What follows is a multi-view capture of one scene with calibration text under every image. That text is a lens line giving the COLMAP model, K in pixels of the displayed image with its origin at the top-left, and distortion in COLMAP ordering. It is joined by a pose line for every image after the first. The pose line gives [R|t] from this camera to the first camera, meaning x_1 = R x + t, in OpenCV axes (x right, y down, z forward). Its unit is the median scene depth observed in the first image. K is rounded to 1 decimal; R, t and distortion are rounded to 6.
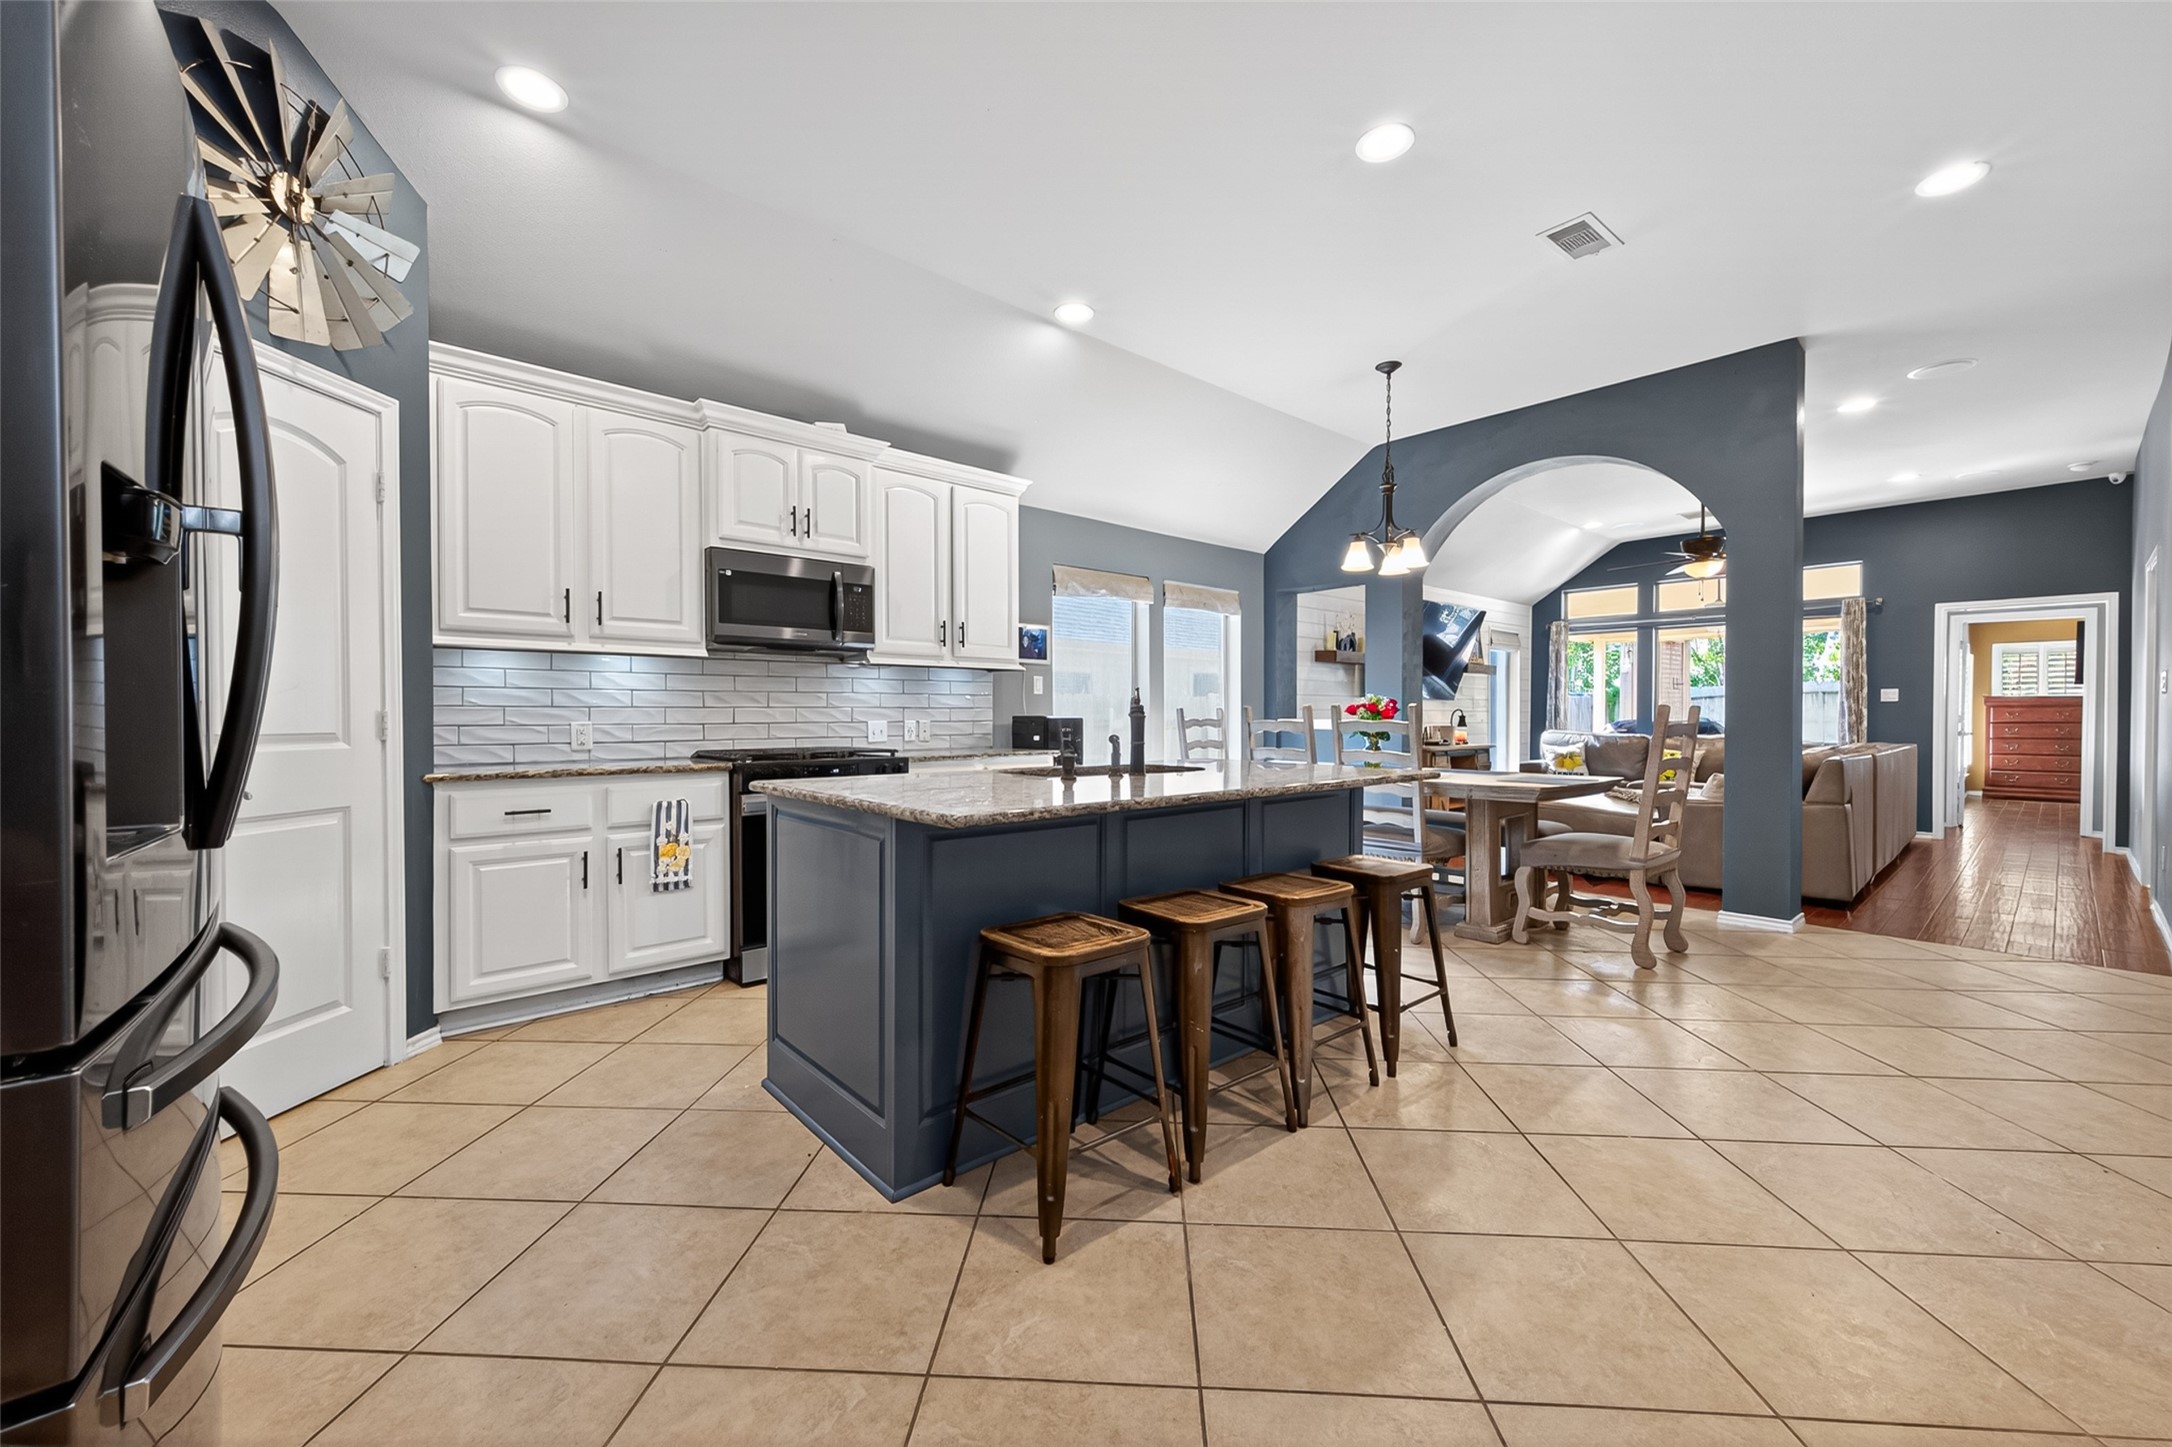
lens RADIAL K [[851.9, 0, 1092.4], [0, 851.9, 722.2], [0, 0, 1]] dist [0.005434, -0.001550]
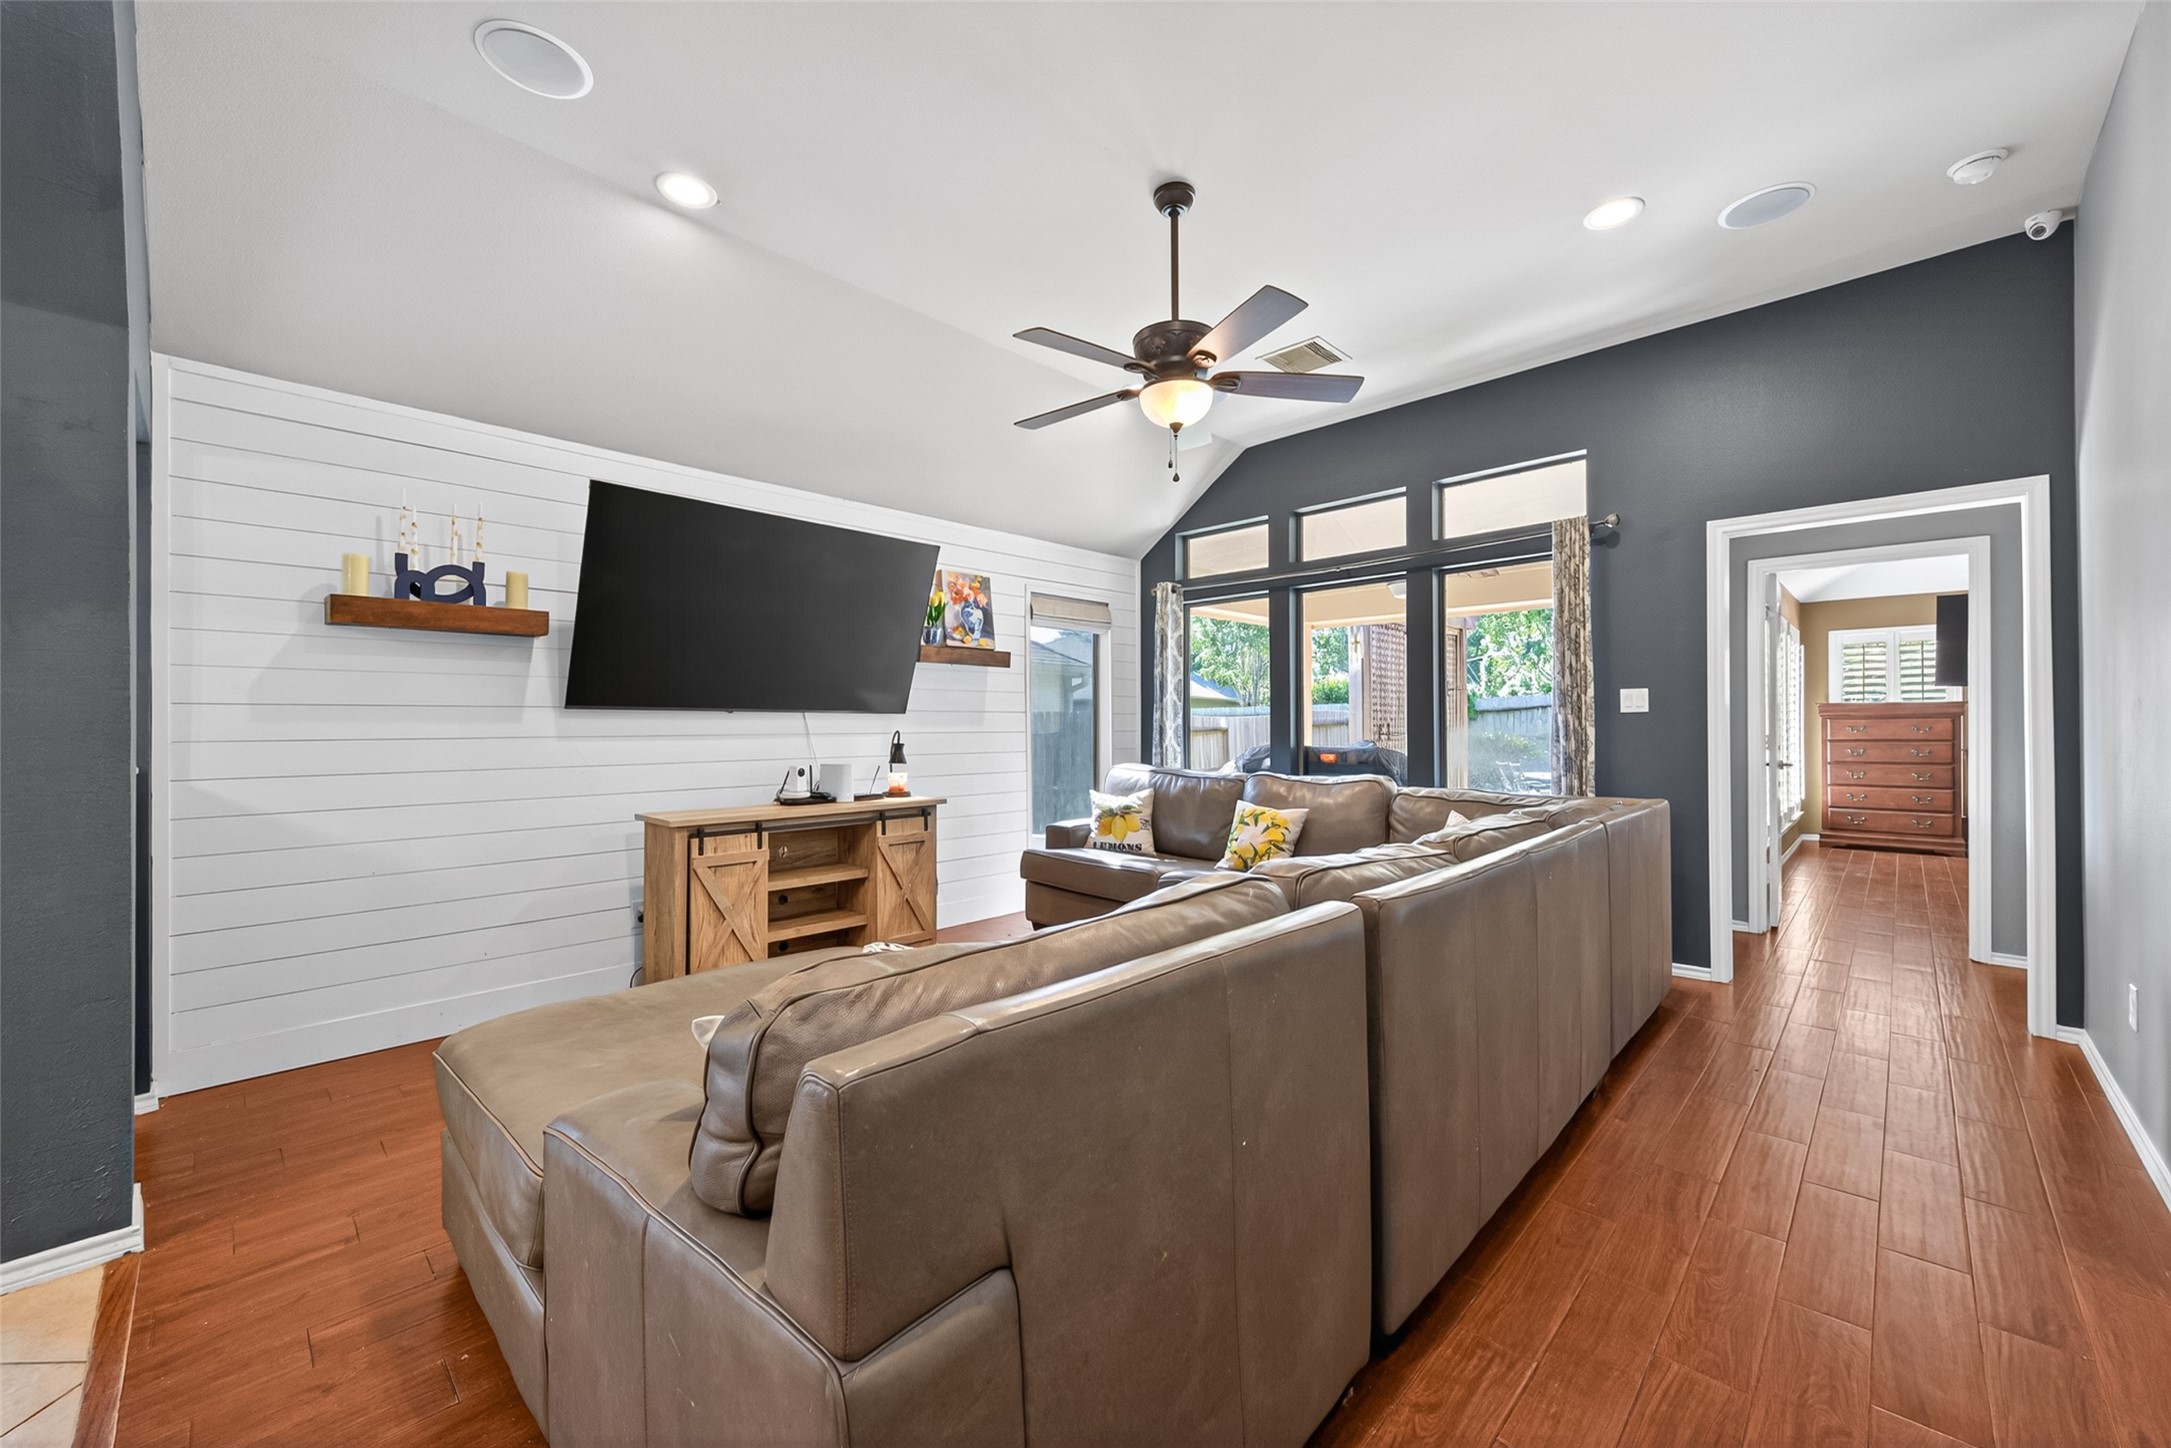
lens RADIAL K [[851.5, 0, 1094.2], [0, 851.5, 720.6], [0, 0, 1]] dist [0.005434, -0.001550]
pose [[0.995994, -0.005831, 0.089232, 0.495891], [0.007357, 0.999832, -0.016779, -0.011482], [-0.089119, 0.017368, 0.995870, 0.453739]]
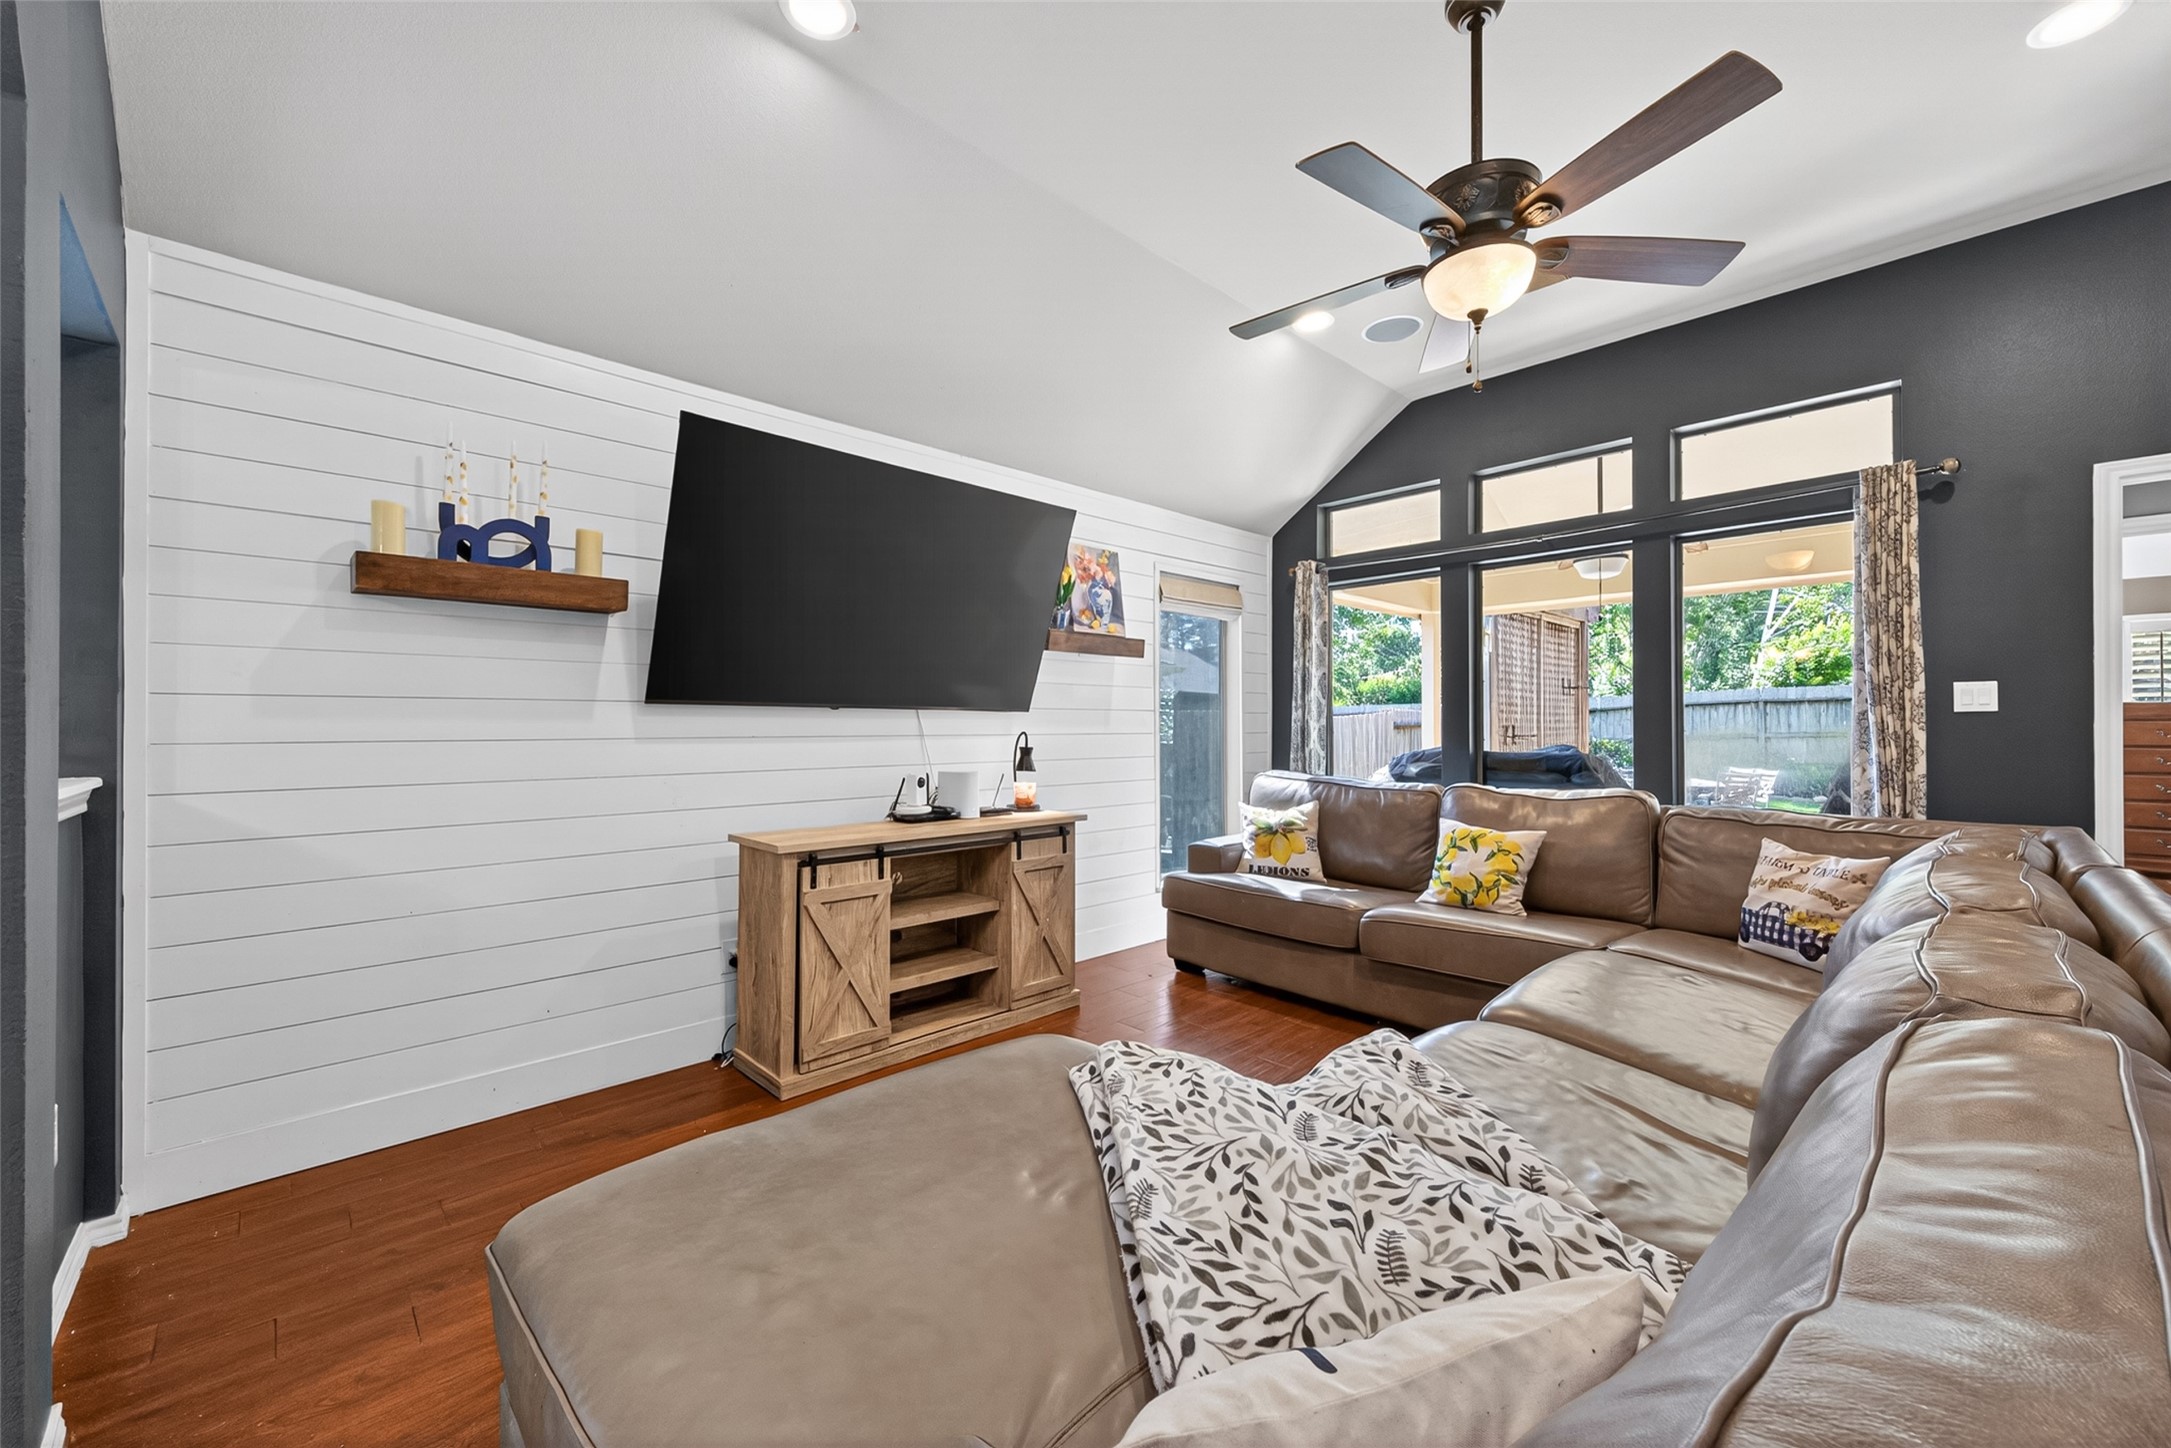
lens RADIAL K [[851.5, 0, 1093.7], [0, 851.5, 720.3], [0, 0, 1]] dist [0.005434, -0.001550]
pose [[0.998730, -0.002654, 0.050313, 0.436491], [0.003536, 0.999841, -0.017451, -0.013009], [-0.050258, 0.017607, 0.998581, 0.545934]]
